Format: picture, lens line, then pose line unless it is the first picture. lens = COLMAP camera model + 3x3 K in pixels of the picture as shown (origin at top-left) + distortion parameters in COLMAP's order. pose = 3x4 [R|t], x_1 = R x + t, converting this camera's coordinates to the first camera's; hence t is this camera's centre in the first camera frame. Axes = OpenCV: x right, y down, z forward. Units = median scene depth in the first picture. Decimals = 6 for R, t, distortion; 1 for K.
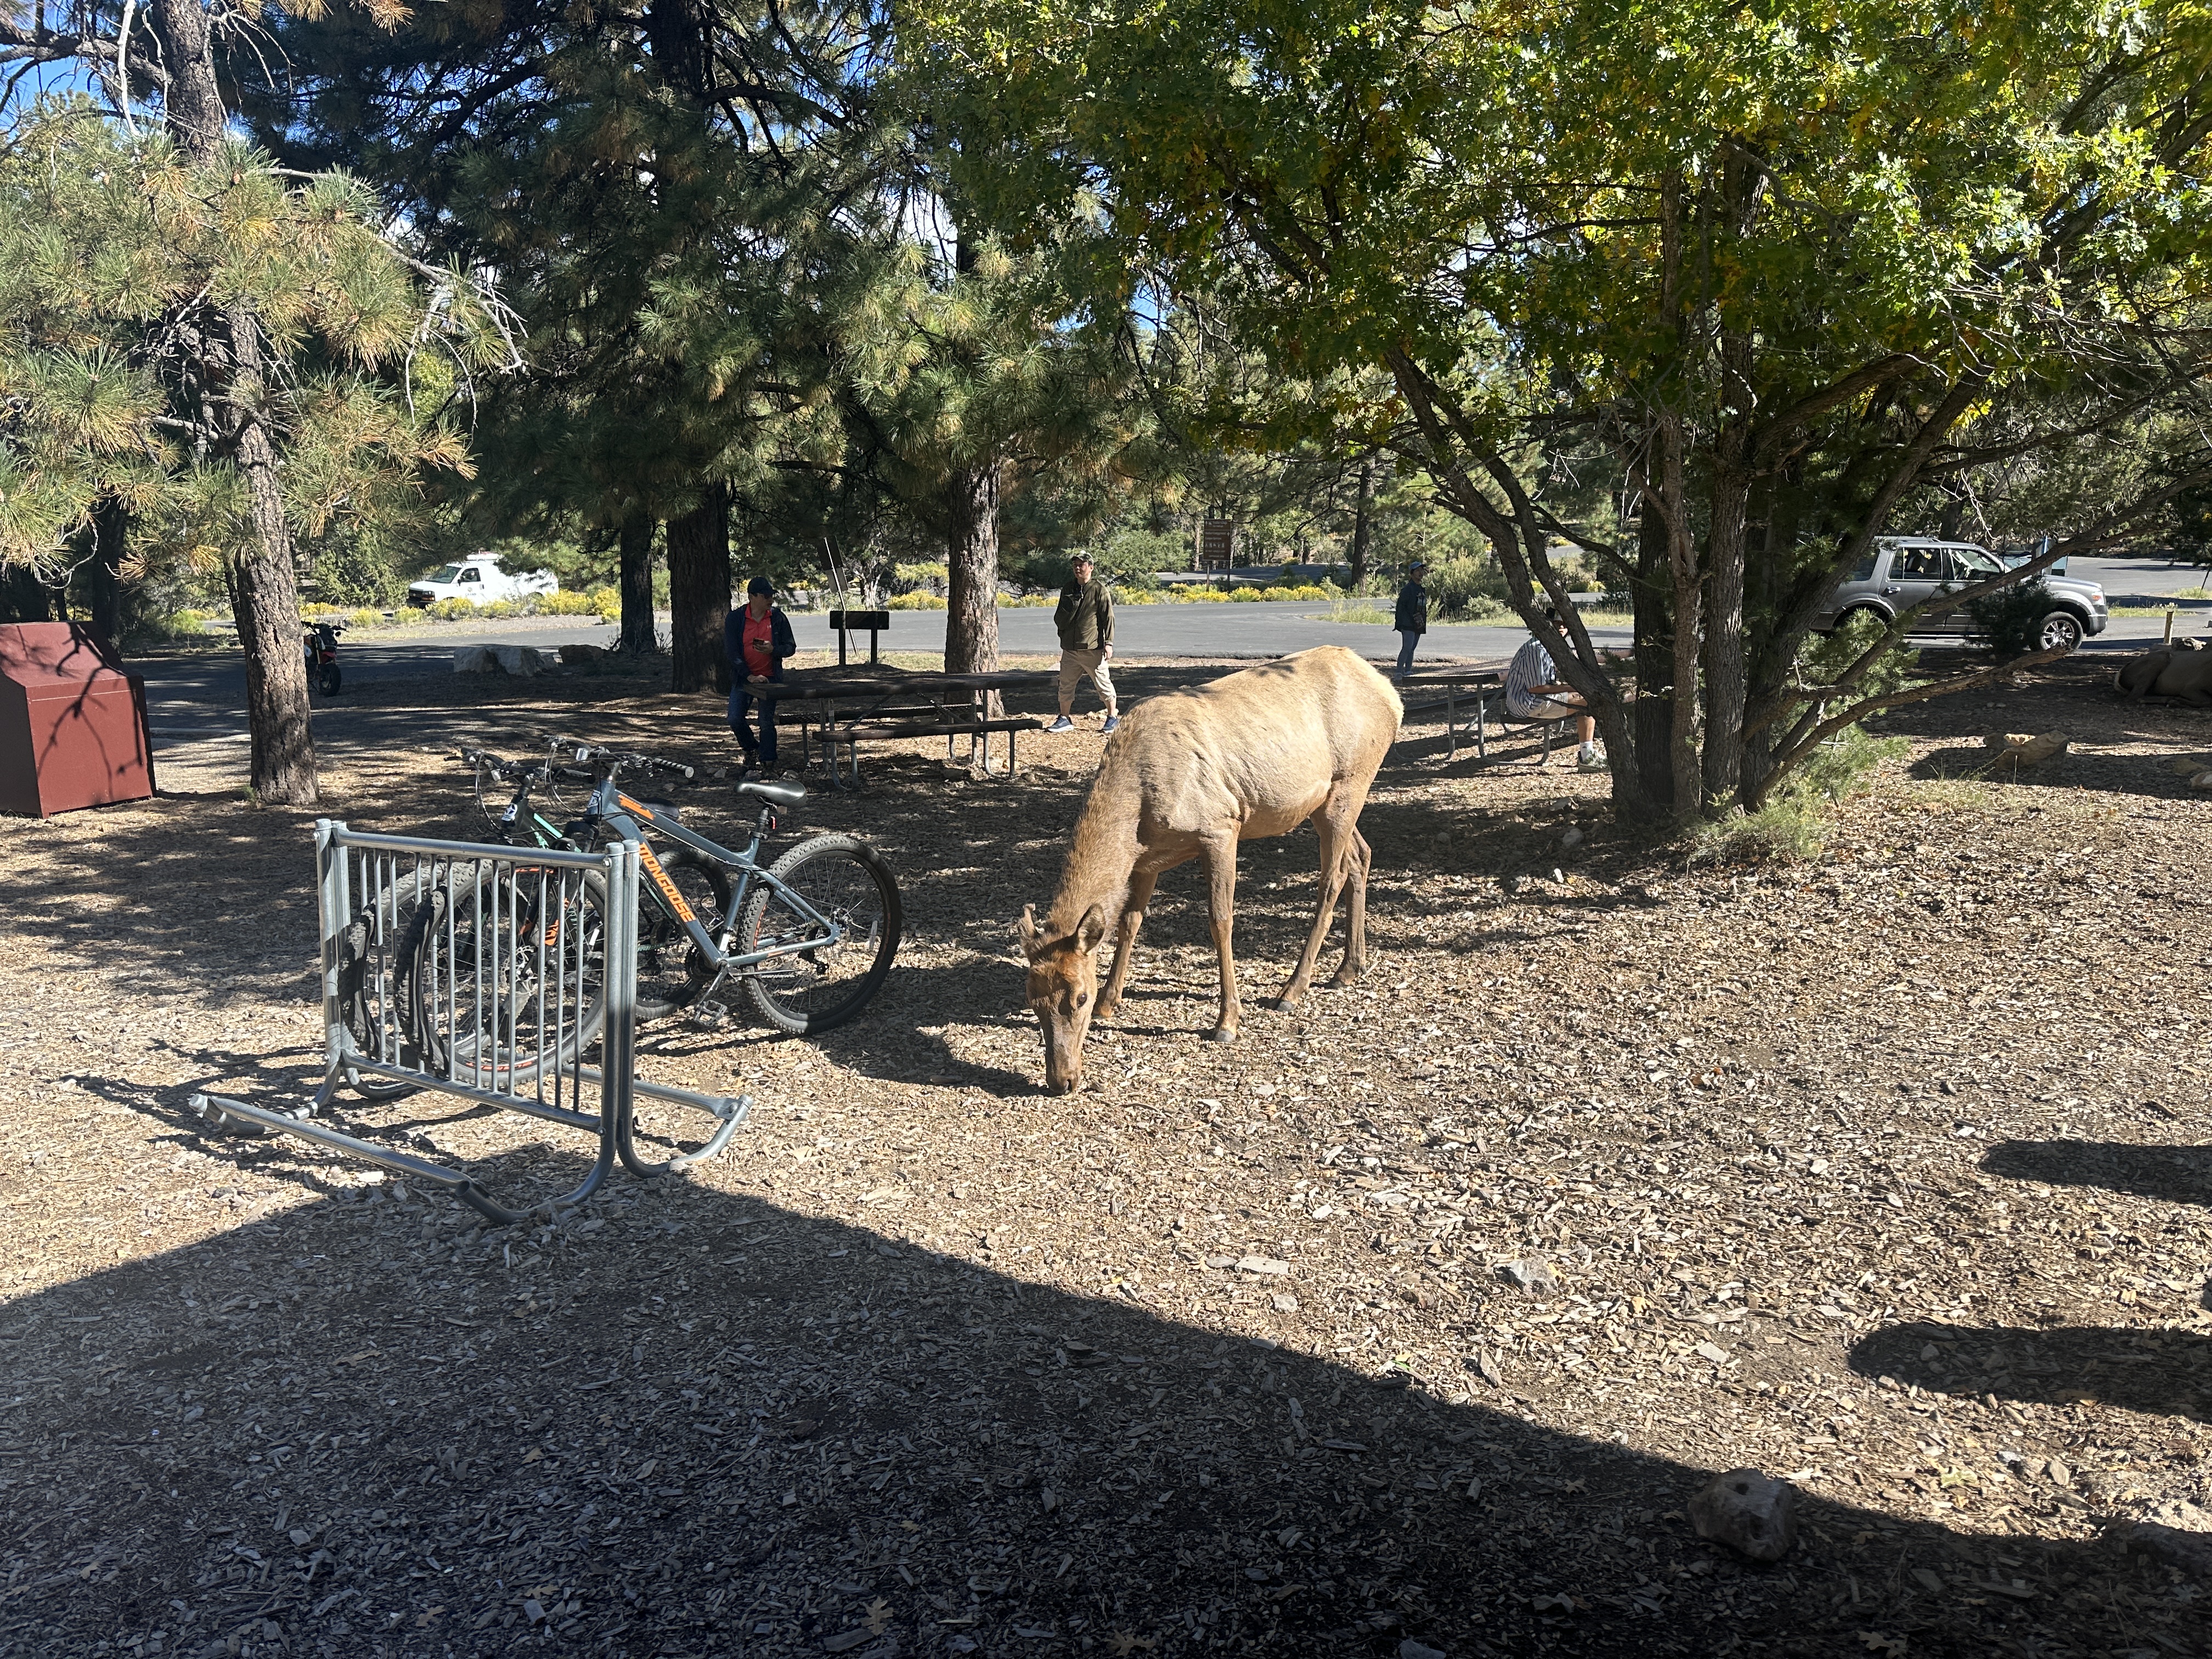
lens RADIAL K [[1413.1, 0, 1106.0], [0, 1413.1, 829.5], [0, 0, 1]] dist [0.064810, -0.115129]
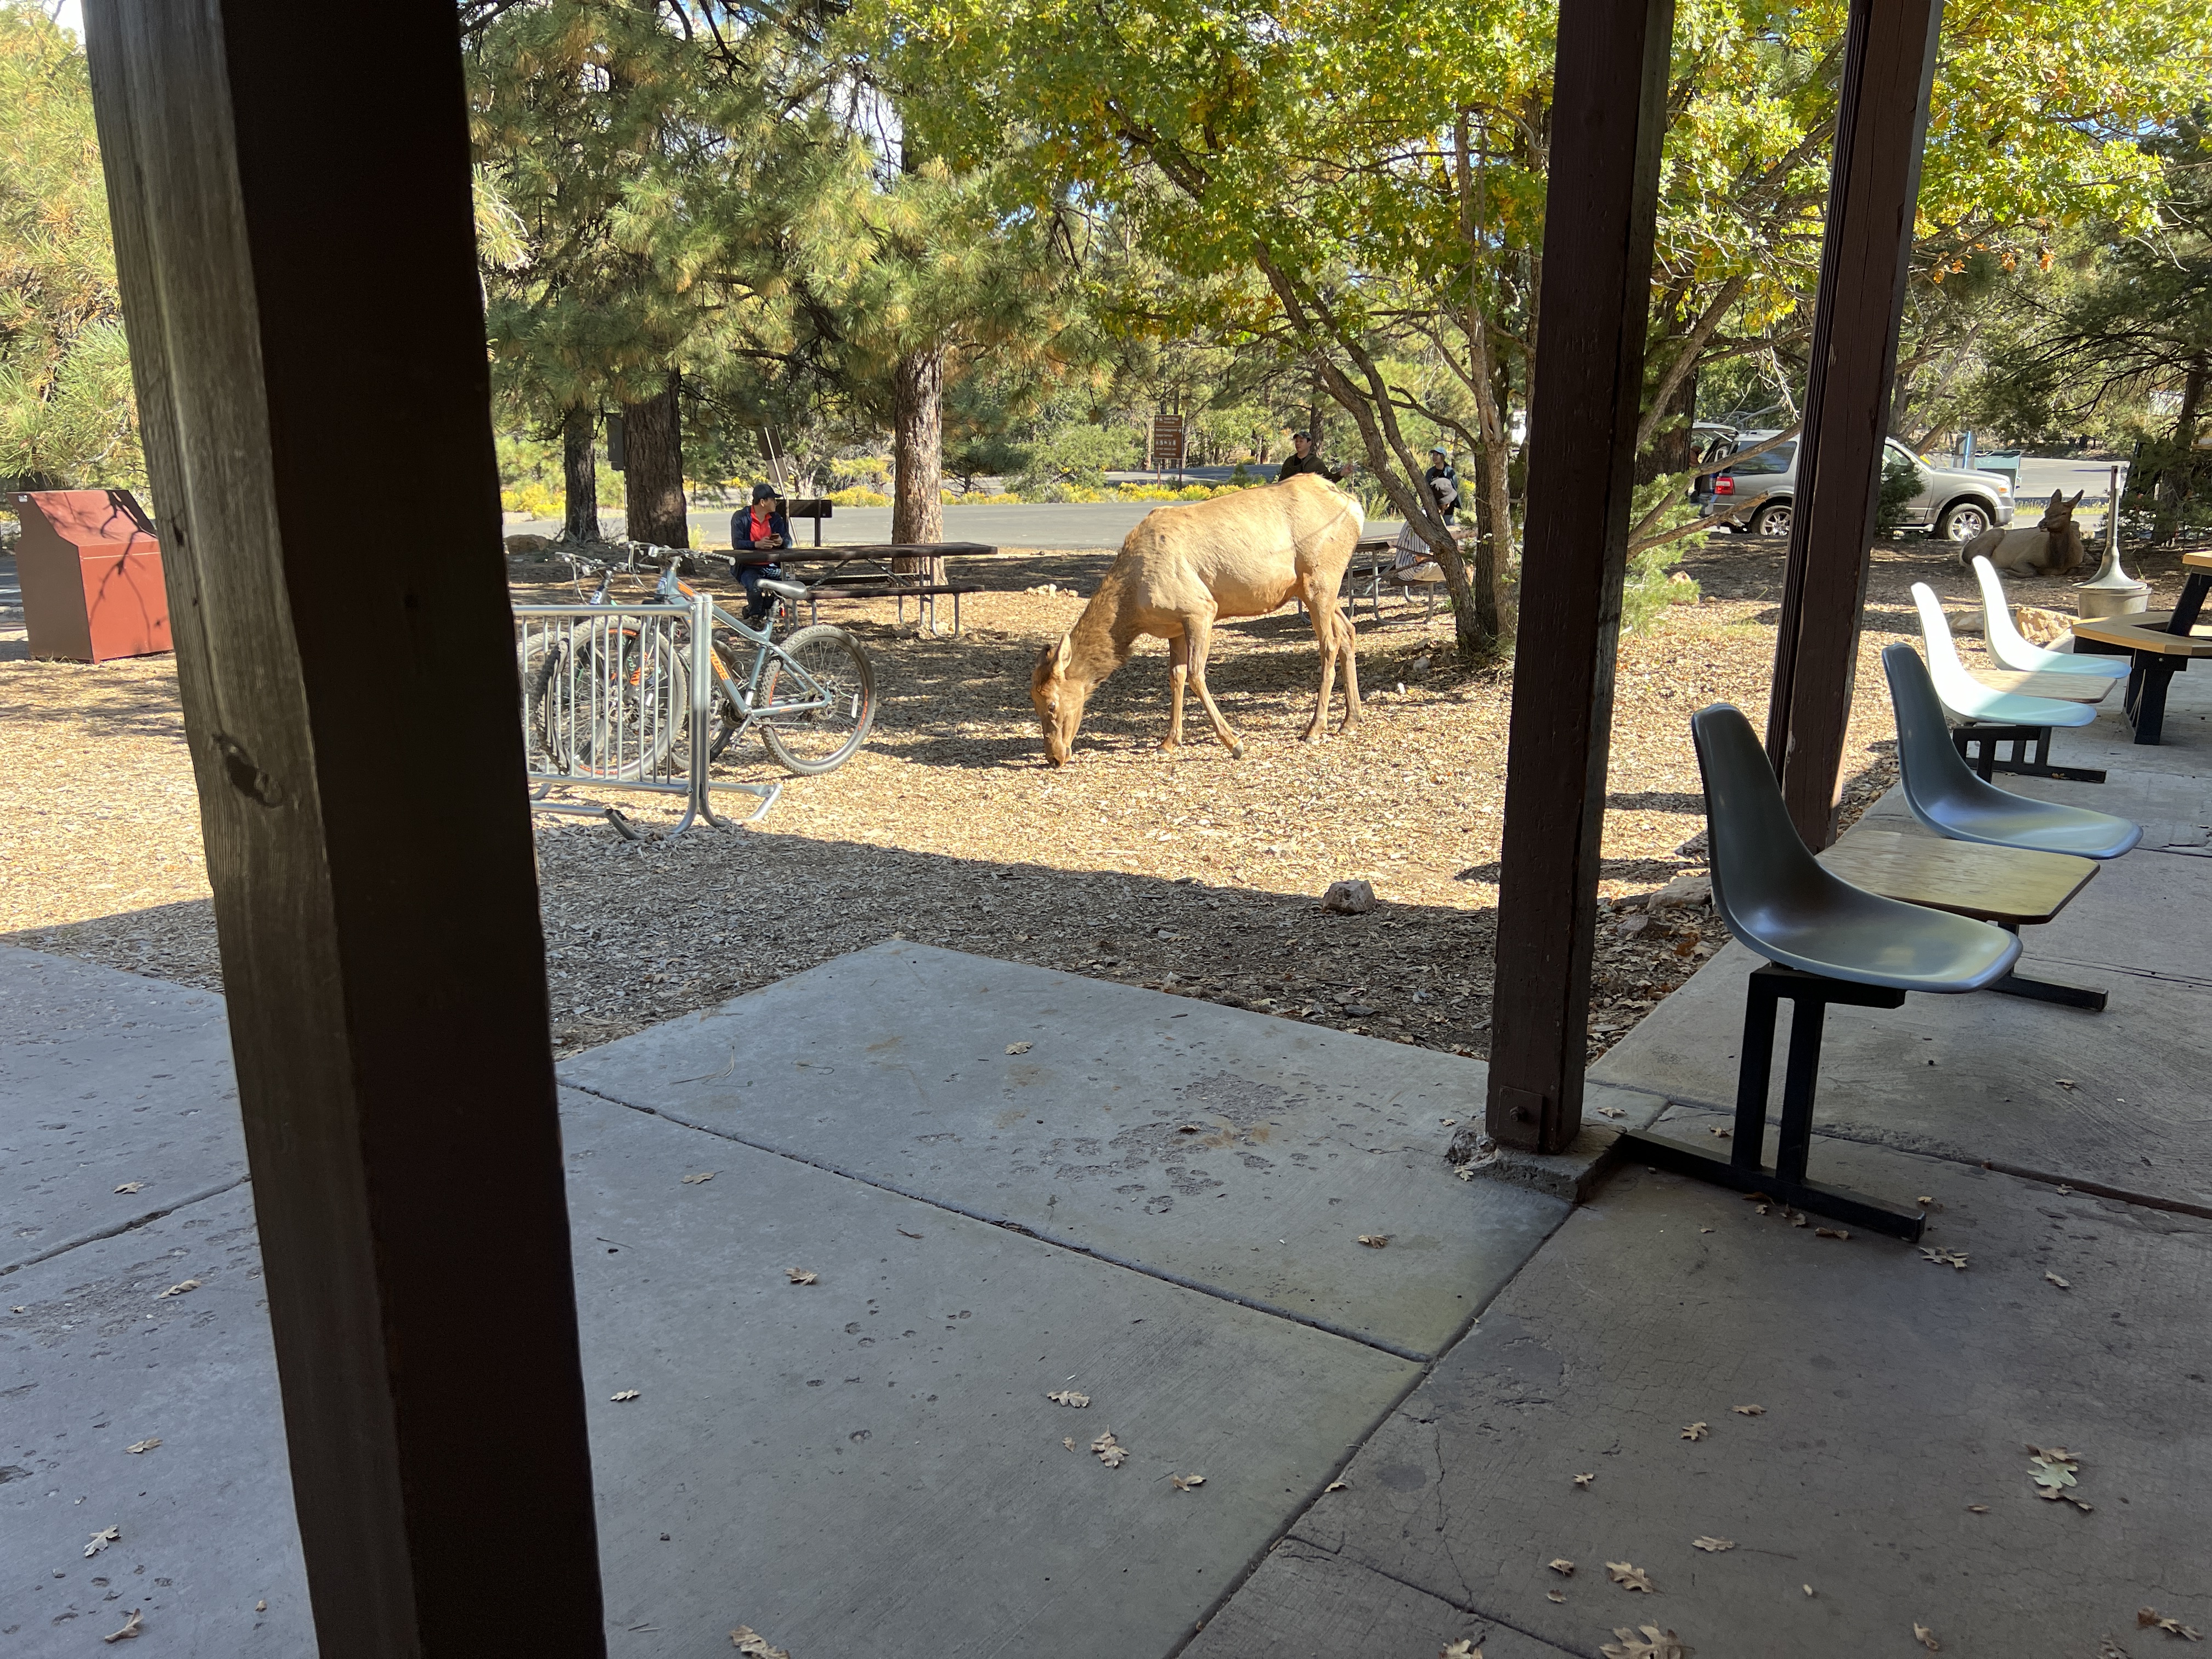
lens RADIAL K [[1497.3, 0, 1106.0], [0, 1497.3, 829.5], [0, 0, 1]] dist [-0.003795, -0.004240]
pose [[0.999410, -0.005657, 0.033879, 0.009769], [0.003825, 0.998539, 0.053894, 0.049591], [-0.034134, -0.053733, 0.997972, -0.176278]]
